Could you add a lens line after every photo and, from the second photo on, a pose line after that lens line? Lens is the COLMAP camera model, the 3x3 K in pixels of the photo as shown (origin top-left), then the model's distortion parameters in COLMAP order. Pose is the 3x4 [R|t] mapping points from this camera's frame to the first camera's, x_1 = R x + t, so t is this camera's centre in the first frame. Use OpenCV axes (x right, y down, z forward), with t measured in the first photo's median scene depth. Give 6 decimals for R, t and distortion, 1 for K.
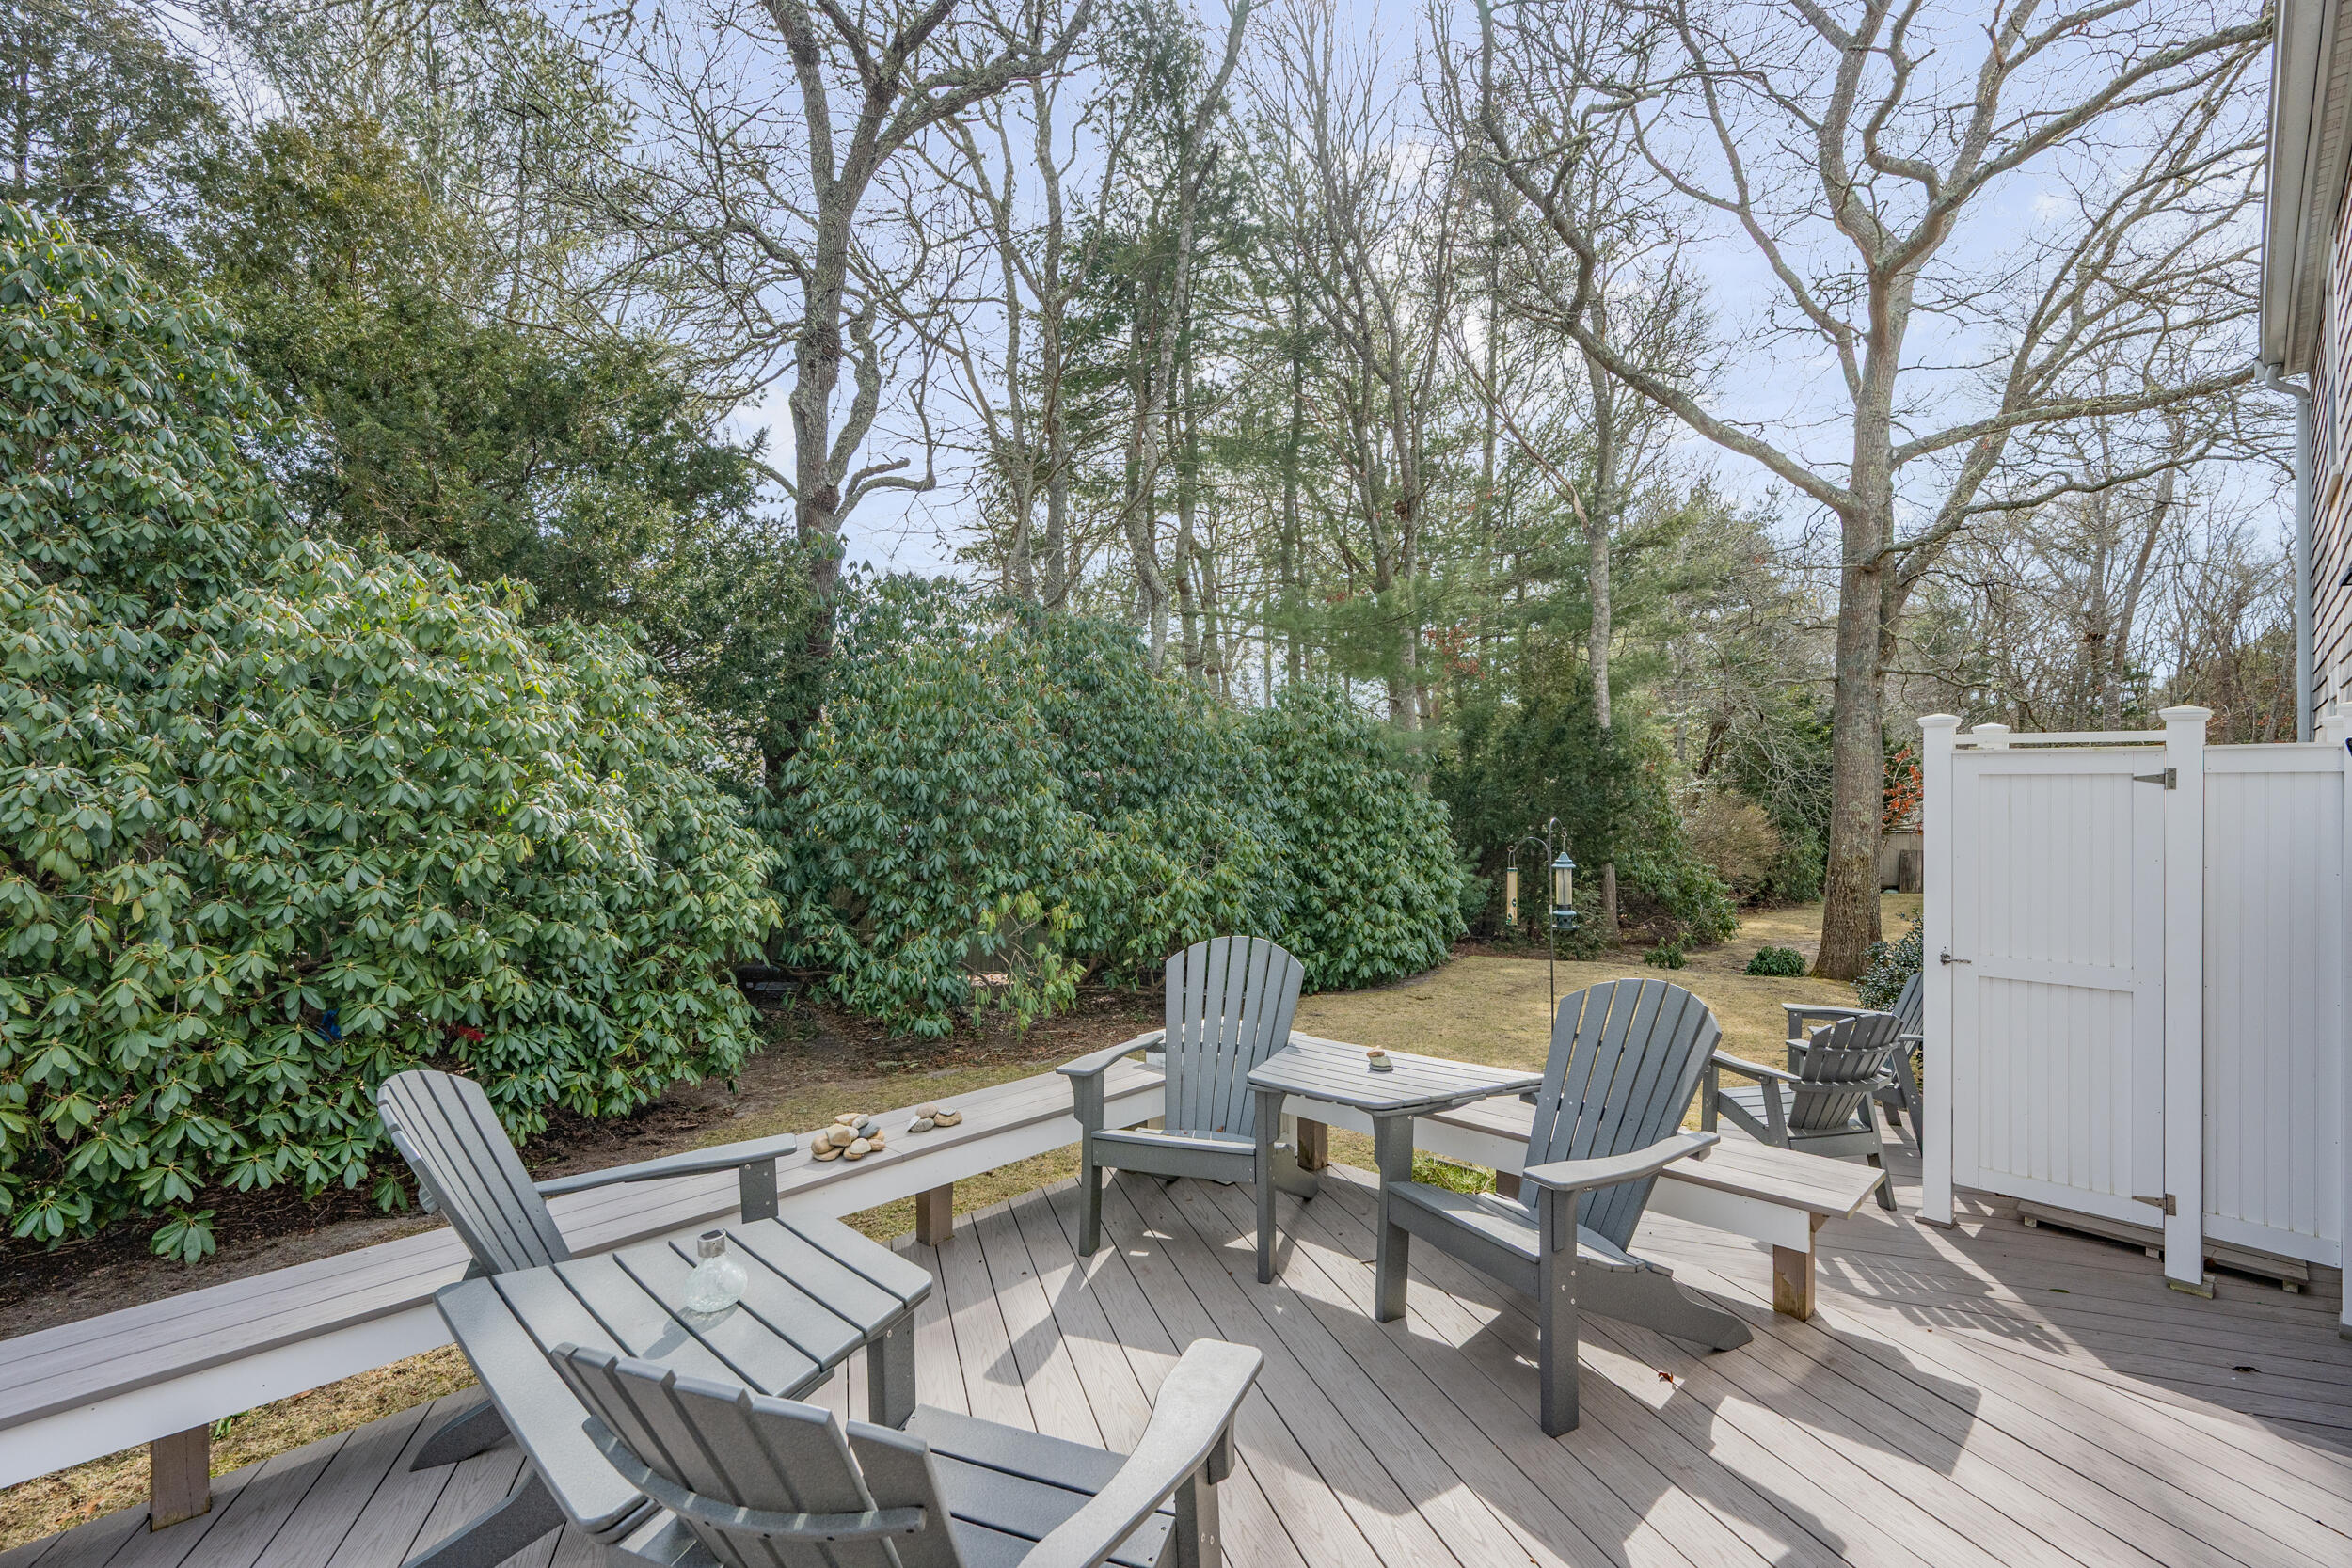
lens RADIAL K [[1059.3, 0, 1167.0], [0, 1059.3, 787.6], [0, 0, 1]] dist [0.002064, 0.000162]
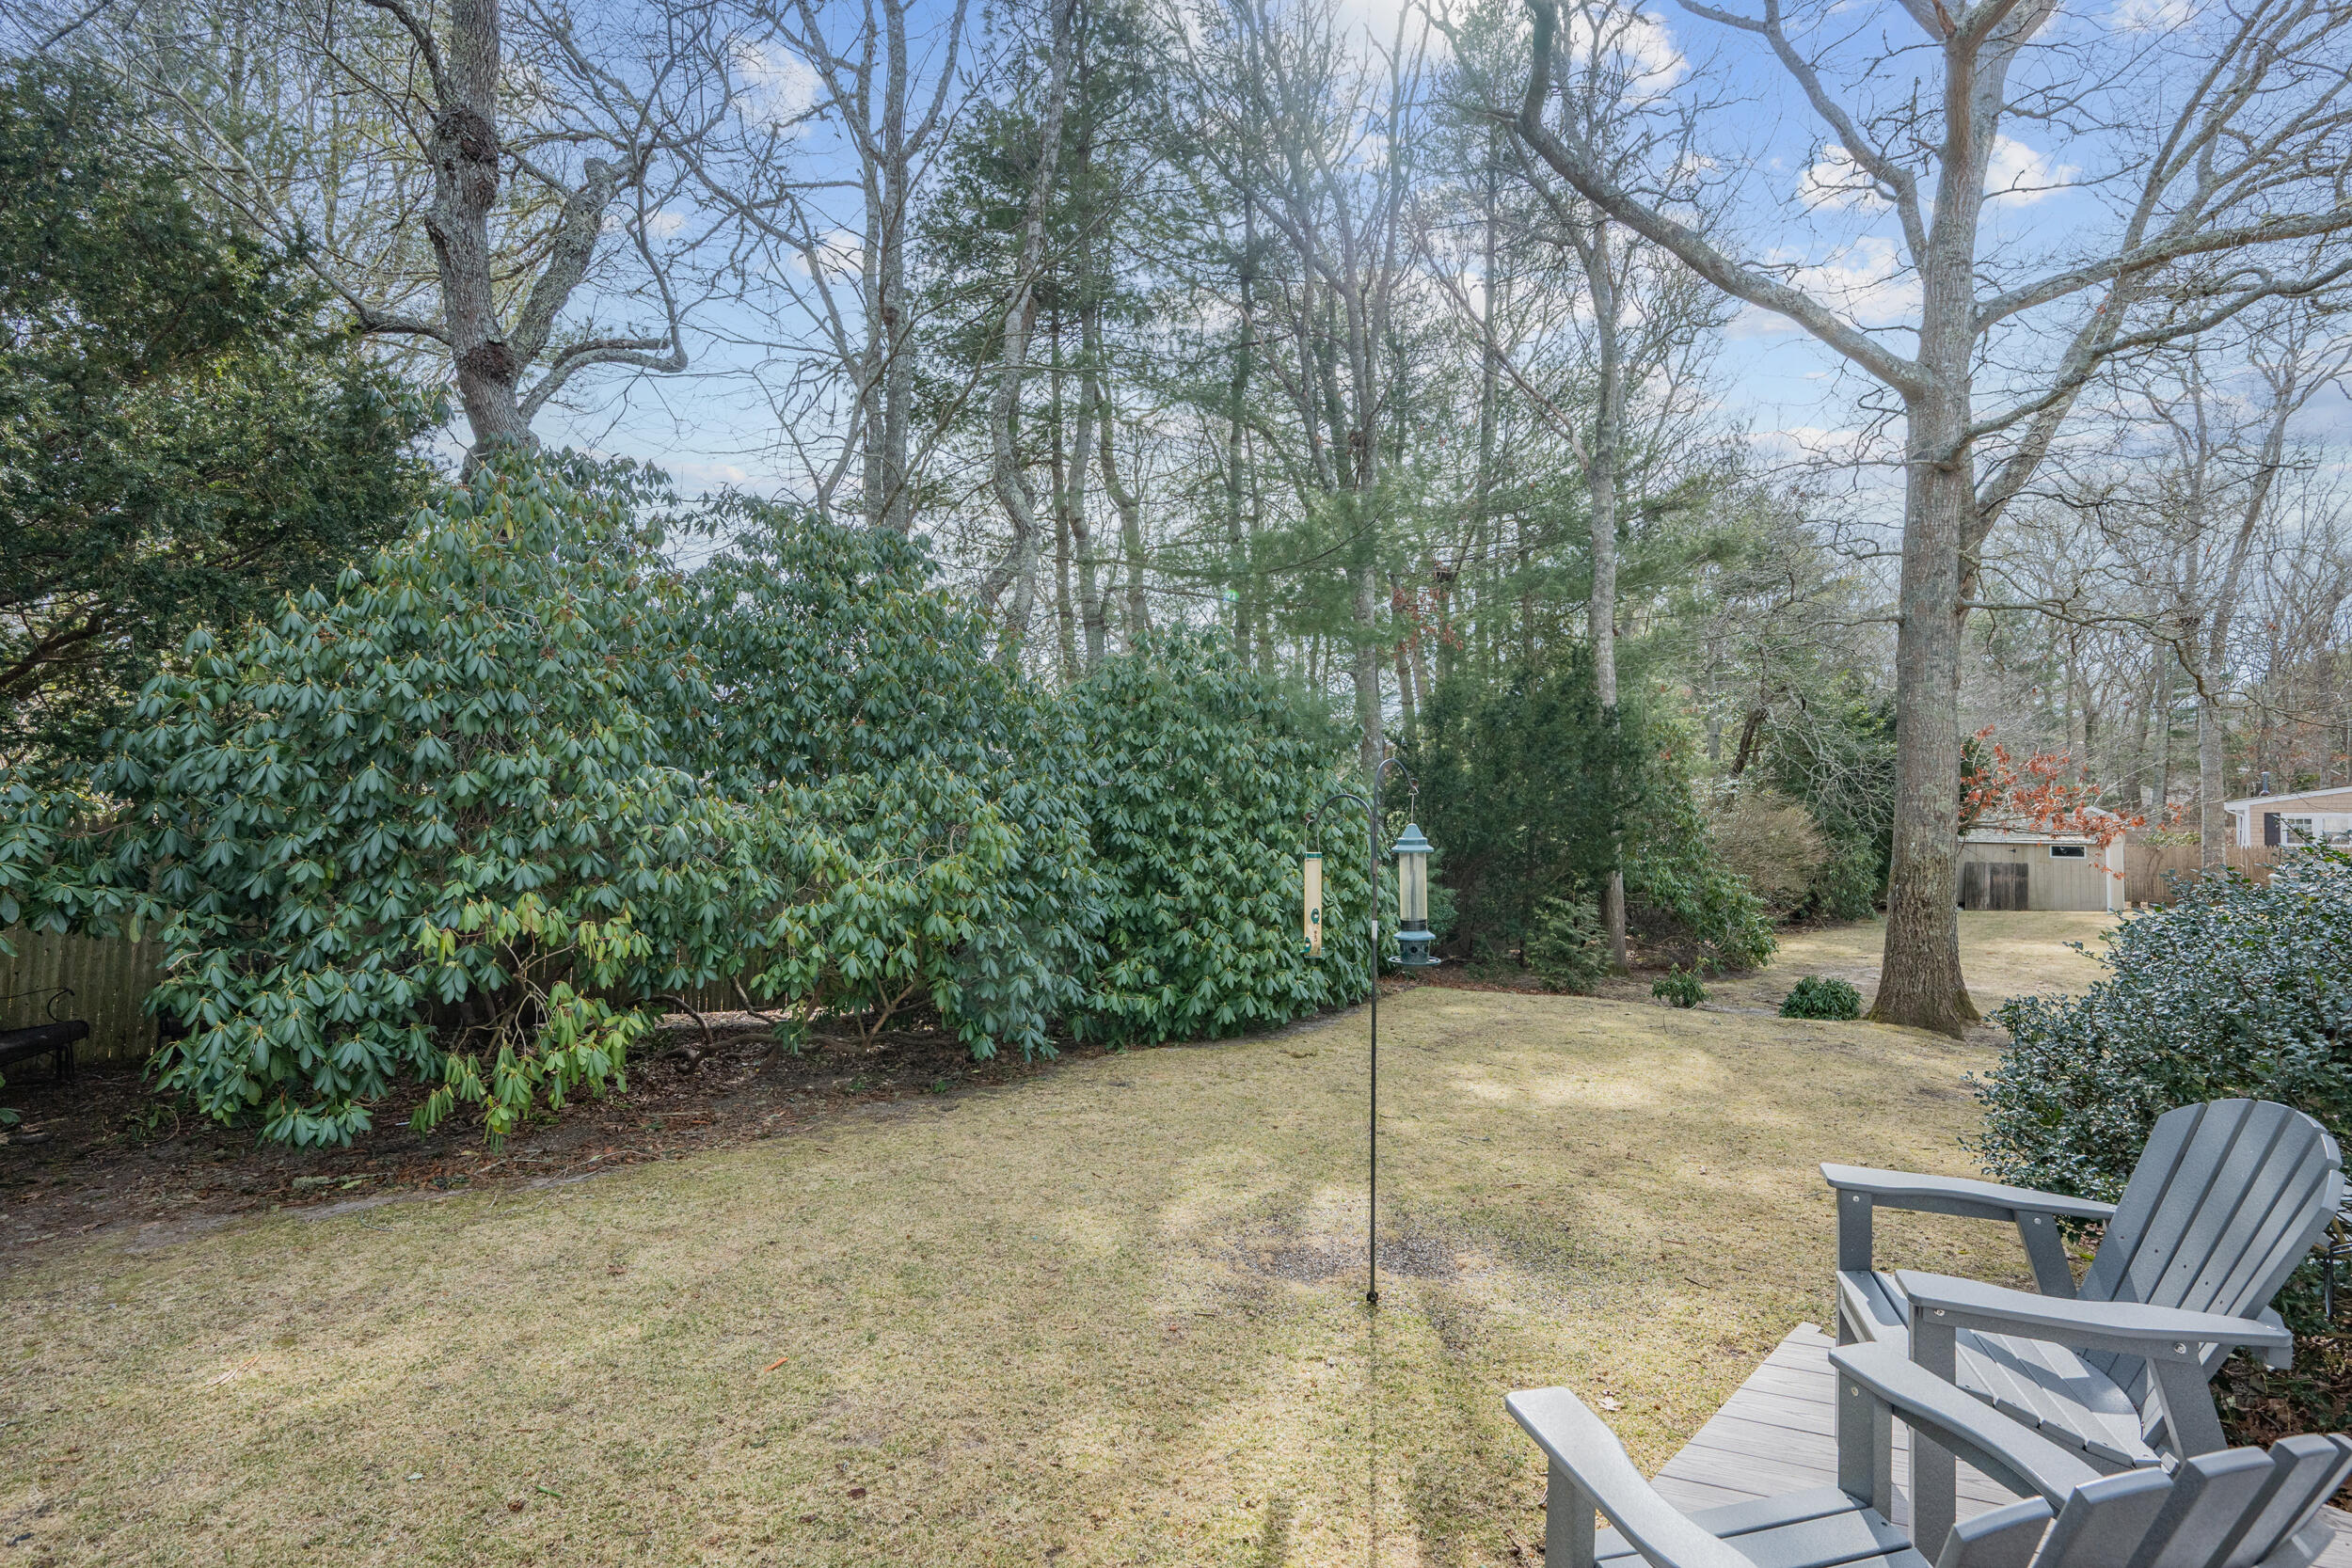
lens RADIAL K [[1044.2, 0, 1176.6], [0, 1044.2, 789.7], [0, 0, 1]] dist [0.002310, 0.000036]
pose [[0.999446, 0.000230, -0.033291, 0.157073], [-0.000684, 0.999907, -0.013629, 0.029468], [0.033284, 0.013644, 0.999353, 0.267467]]
